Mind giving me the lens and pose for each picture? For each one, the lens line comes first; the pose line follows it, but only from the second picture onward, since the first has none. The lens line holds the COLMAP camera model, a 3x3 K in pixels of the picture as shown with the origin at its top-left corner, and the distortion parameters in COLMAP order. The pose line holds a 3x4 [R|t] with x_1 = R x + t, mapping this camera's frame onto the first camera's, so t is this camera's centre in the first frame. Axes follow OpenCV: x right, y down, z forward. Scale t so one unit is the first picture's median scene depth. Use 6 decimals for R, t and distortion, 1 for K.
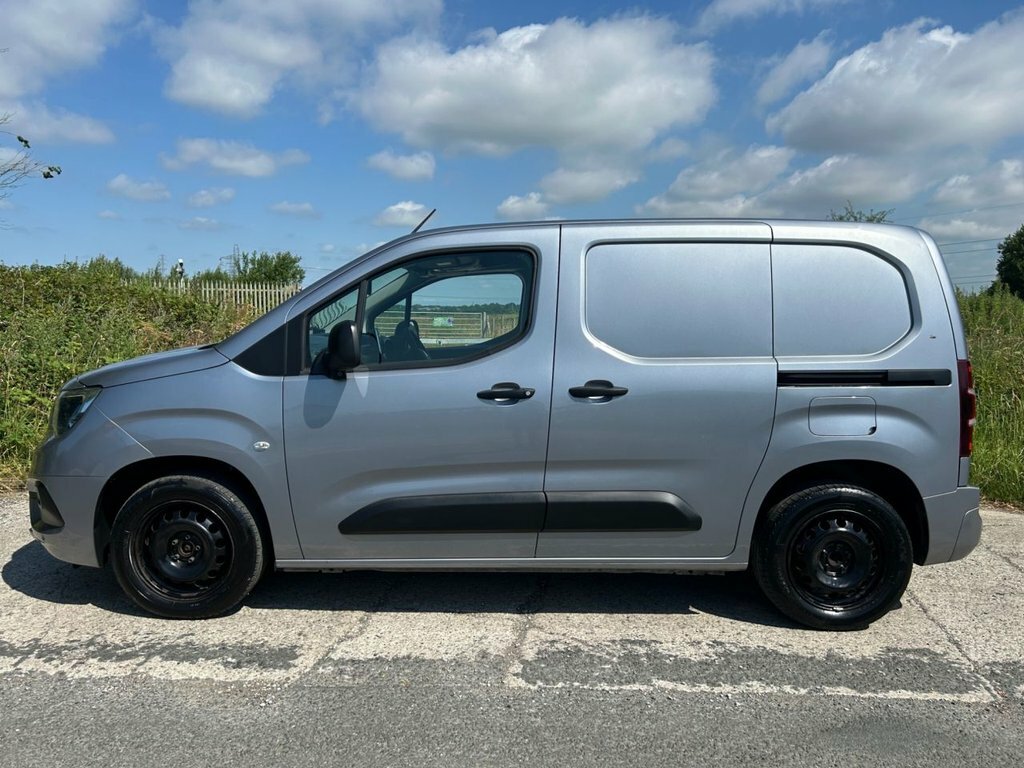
lens RADIAL K [[765.1, 0, 509.1], [0, 765.1, 381.9], [0, 0, 1]] dist [0.041825, -0.042803]
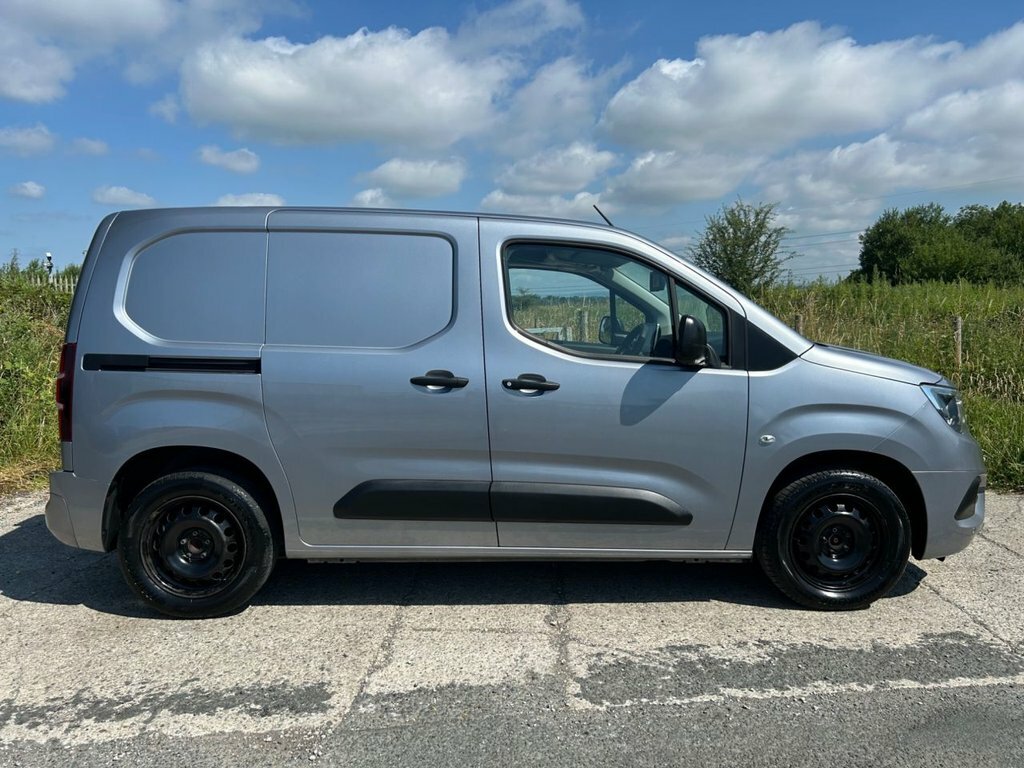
lens RADIAL K [[765.1, 0, 513.8], [0, 765.1, 382.8], [0, 0, 1]] dist [0.041825, -0.042803]
pose [[0.989169, -0.028988, 0.143892, -0.173357], [0.027360, 0.999537, 0.013277, -0.009563], [-0.144210, -0.009196, 0.989504, 0.088344]]
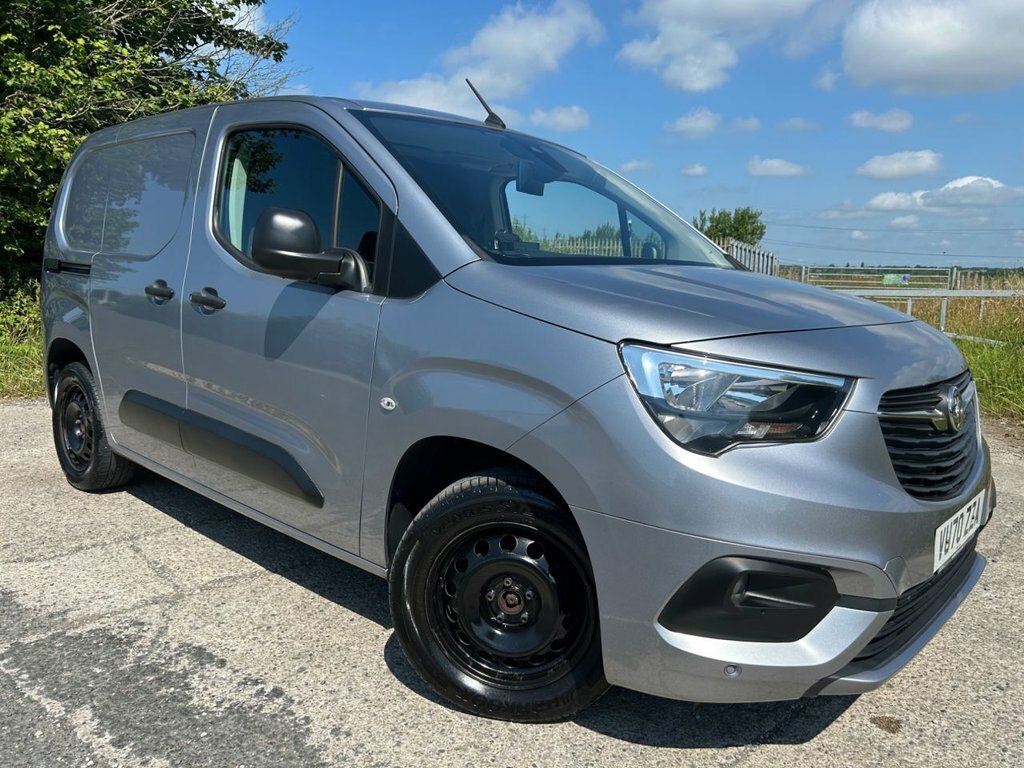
lens RADIAL K [[765.1, 0, 517.0], [0, 765.1, 364.7], [0, 0, 1]] dist [0.041825, -0.042803]
pose [[0.809333, 0.075510, -0.582477, 0.810440], [-0.060050, 0.997143, 0.045828, 0.018191], [0.584273, -0.002112, 0.811555, 0.595918]]
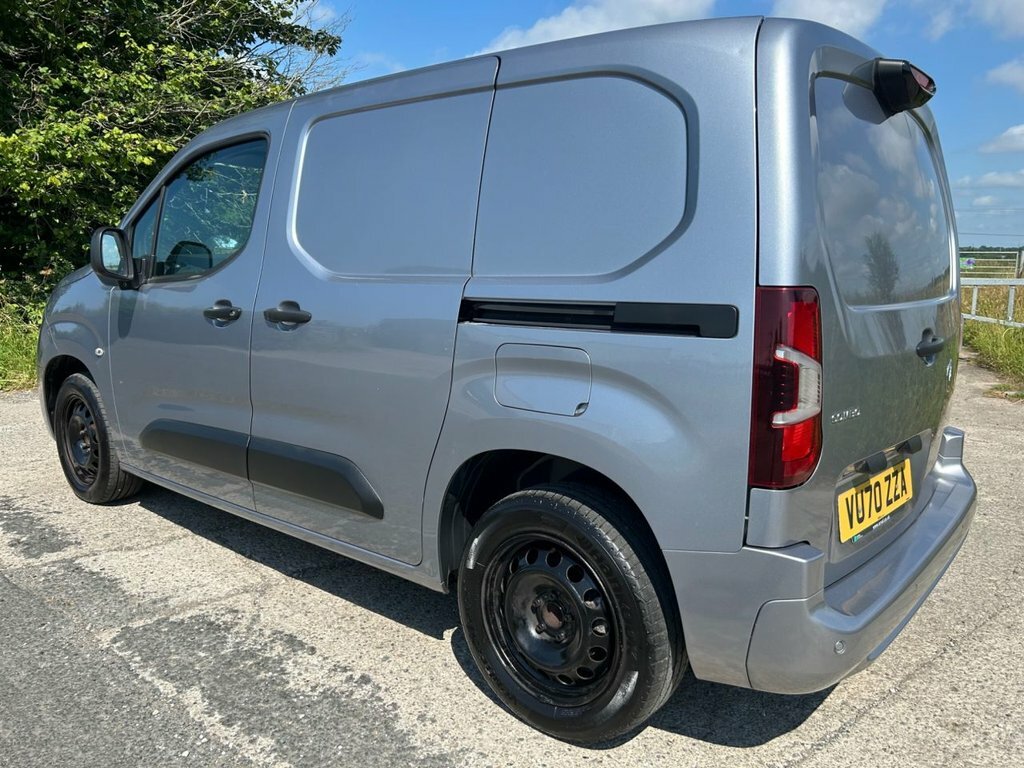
lens RADIAL K [[765.1, 0, 511.1], [0, 765.1, 377.6], [0, 0, 1]] dist [0.041825, -0.042803]
pose [[0.768448, 0.097158, -0.632494, 0.806512], [-0.056004, 0.994825, 0.084774, -0.004388], [0.637457, -0.029722, 0.769912, 0.558012]]
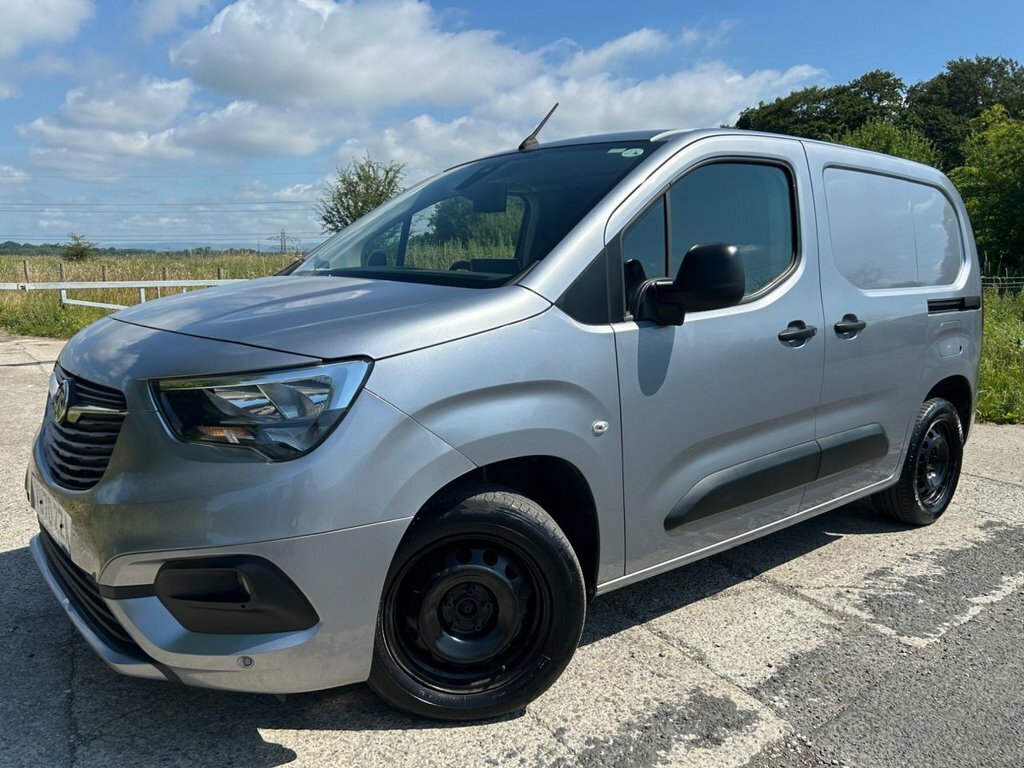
lens RADIAL K [[765.1, 0, 507.8], [0, 765.1, 379.7], [0, 0, 1]] dist [0.041825, -0.042803]
pose [[0.770364, -0.086660, 0.631688, -0.833486], [0.044213, 0.995596, 0.082665, -0.018687], [-0.636070, -0.035753, 0.770803, 0.547314]]
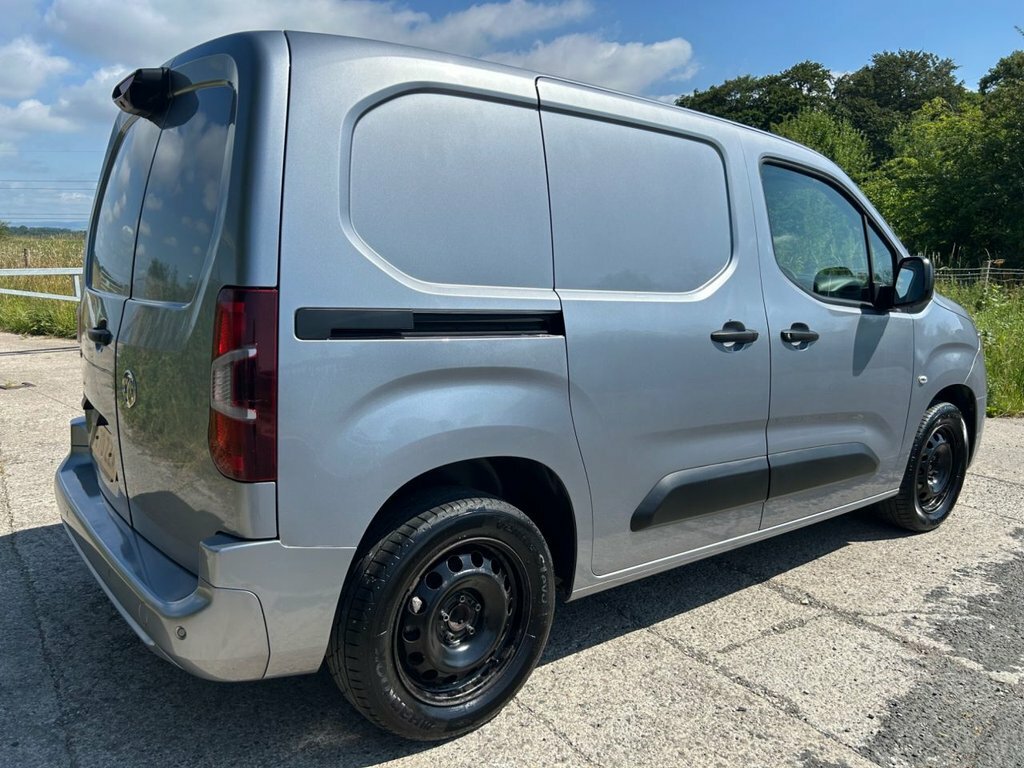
lens RADIAL K [[765.1, 0, 514.3], [0, 765.1, 378.5], [0, 0, 1]] dist [0.041825, -0.042803]
pose [[0.711328, -0.104682, 0.695021, -0.854656], [0.042905, 0.993470, 0.105722, -0.051459], [-0.701549, -0.045383, 0.711175, 0.707532]]
